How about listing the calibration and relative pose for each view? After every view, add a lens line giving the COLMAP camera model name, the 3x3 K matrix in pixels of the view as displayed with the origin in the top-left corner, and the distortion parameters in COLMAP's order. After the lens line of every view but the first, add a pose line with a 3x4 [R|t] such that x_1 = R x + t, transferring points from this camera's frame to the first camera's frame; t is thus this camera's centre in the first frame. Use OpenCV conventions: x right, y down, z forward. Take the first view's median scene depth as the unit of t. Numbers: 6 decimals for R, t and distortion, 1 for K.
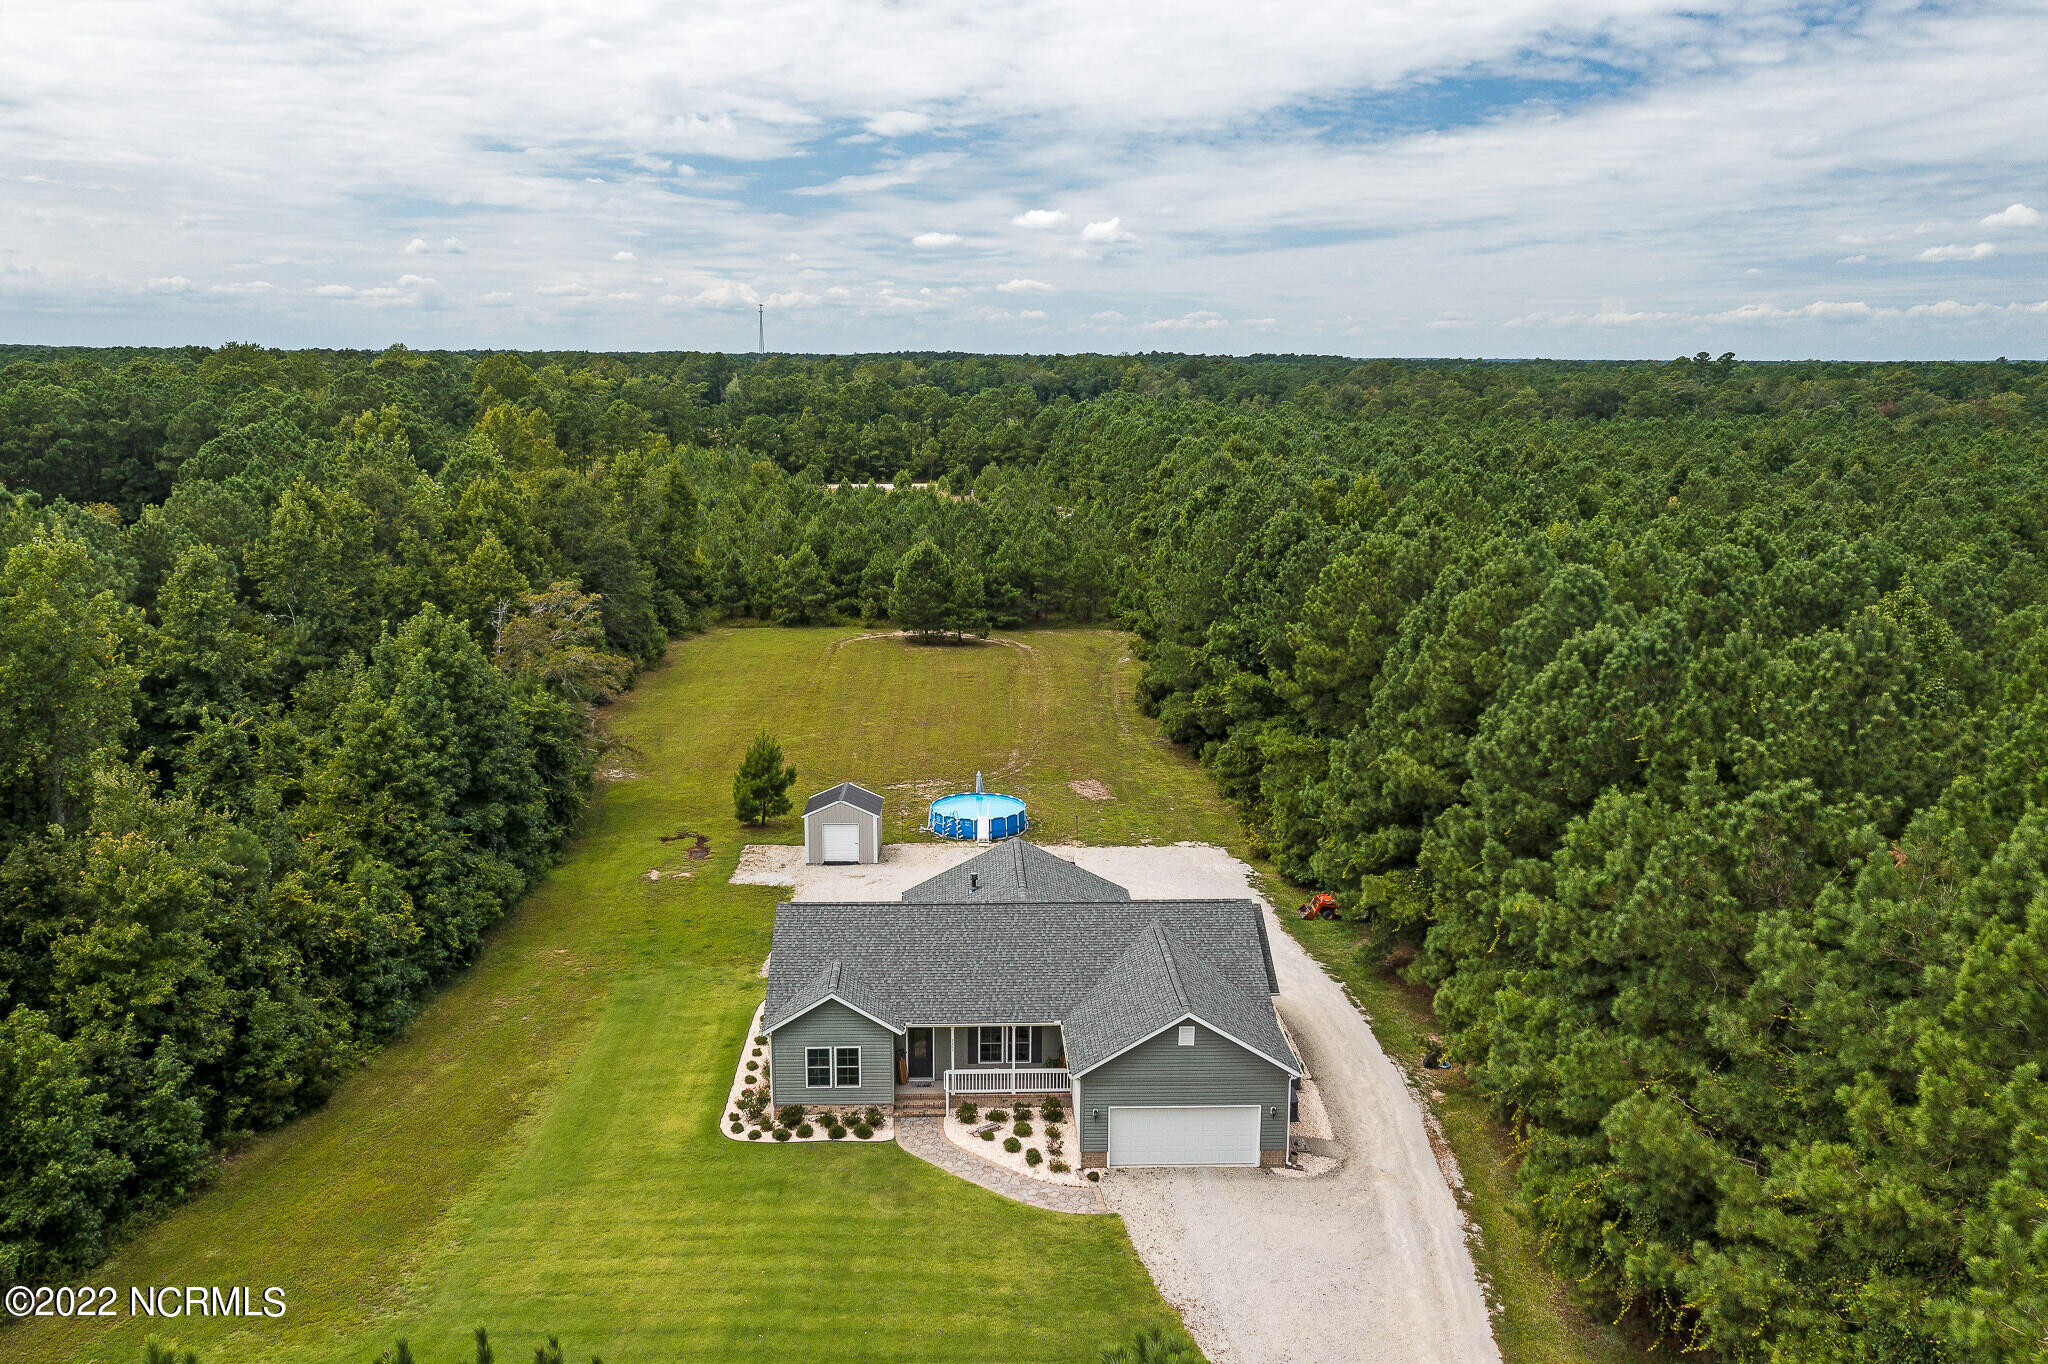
lens RADIAL K [[1635.2, 0, 1024.4], [0, 1635.2, 740.3], [0, 0, 1]] dist [0.006013, -0.003863]
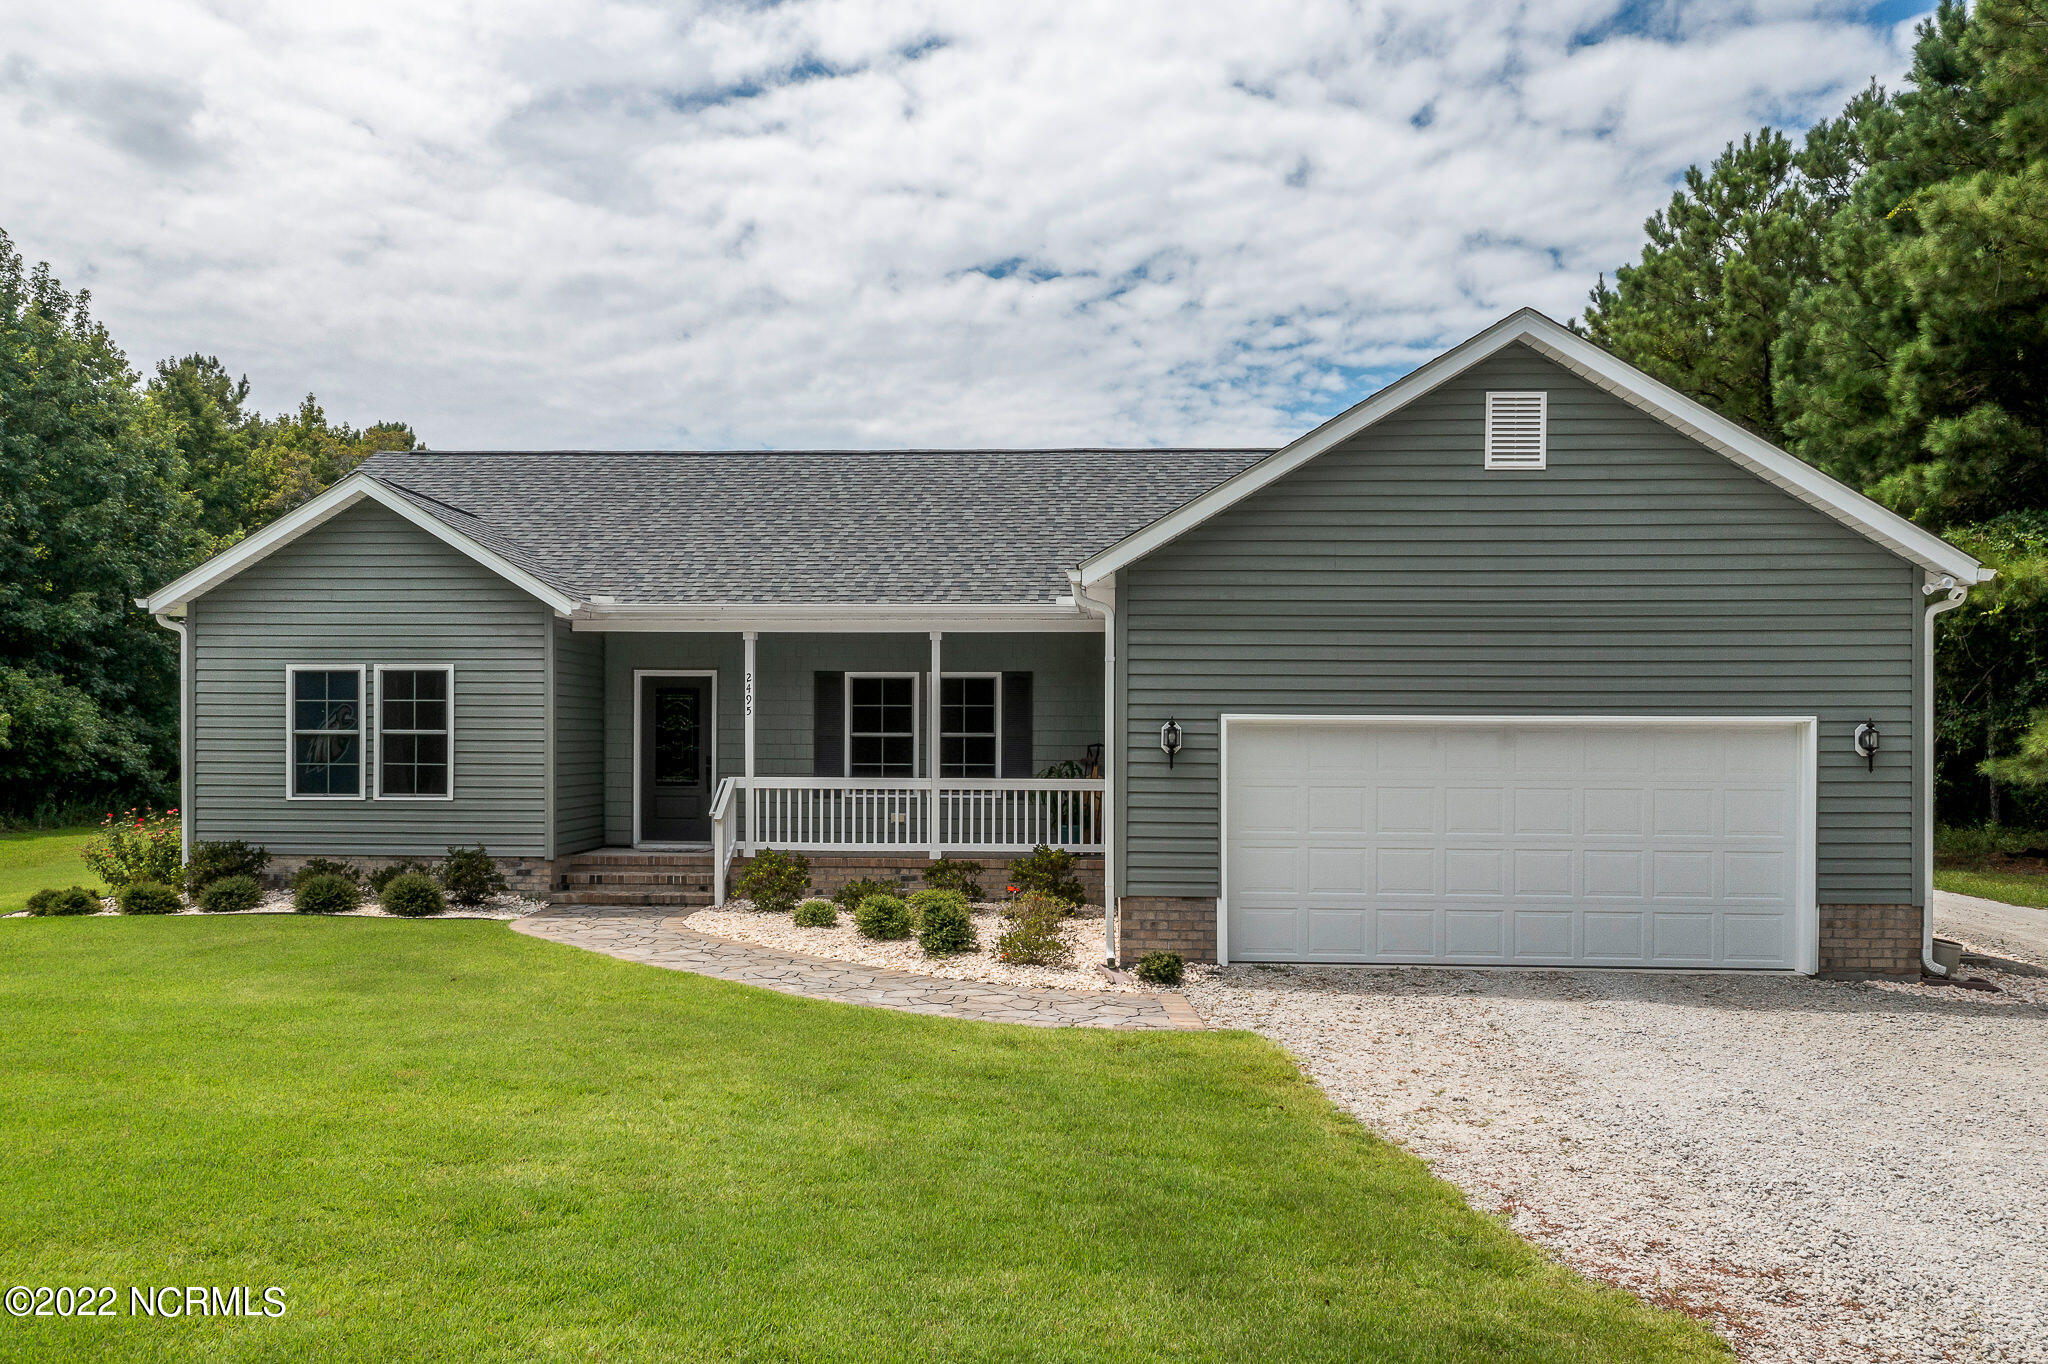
lens RADIAL K [[1656.2, 0, 1021.3], [0, 1656.2, 742.6], [0, 0, 1]] dist [-0.008908, 0.046977]
pose [[0.995289, -0.003875, -0.096873, 0.042945], [-0.018937, 0.972185, -0.233448, 0.276331], [0.095083, 0.234183, 0.967532, 0.697841]]
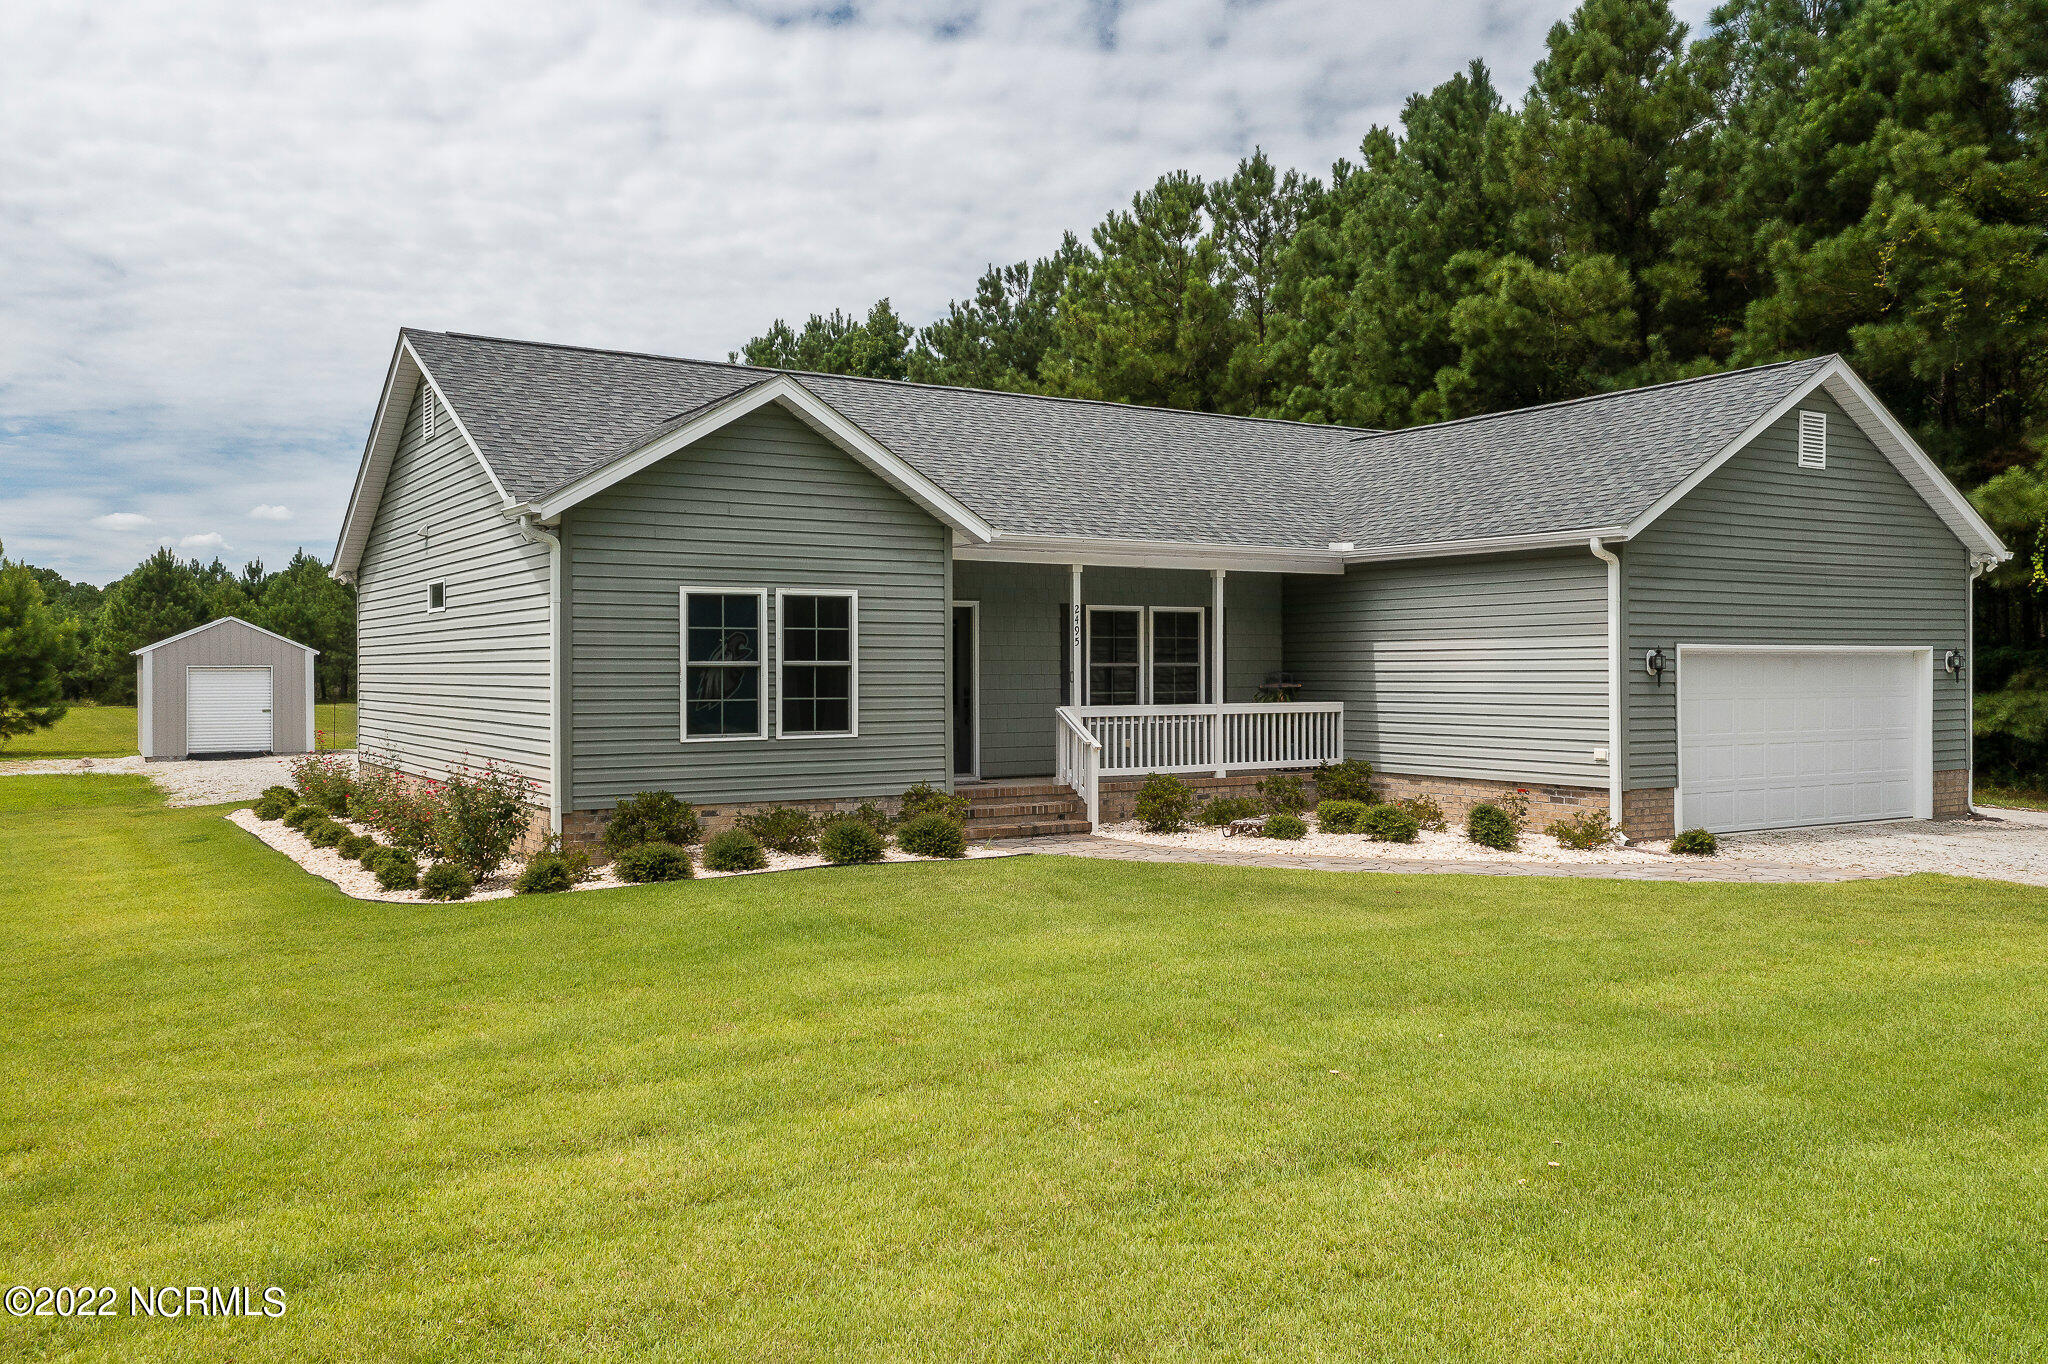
lens RADIAL K [[1633.0, 0, 1024.0], [0, 1633.0, 682.0], [0, 0, 1]] dist [0.009616, 0.006125]
pose [[0.868323, -0.015099, 0.495768, -0.222016], [0.129450, 0.971793, -0.197131, 0.266326], [-0.478808, 0.235351, 0.845785, 0.736464]]
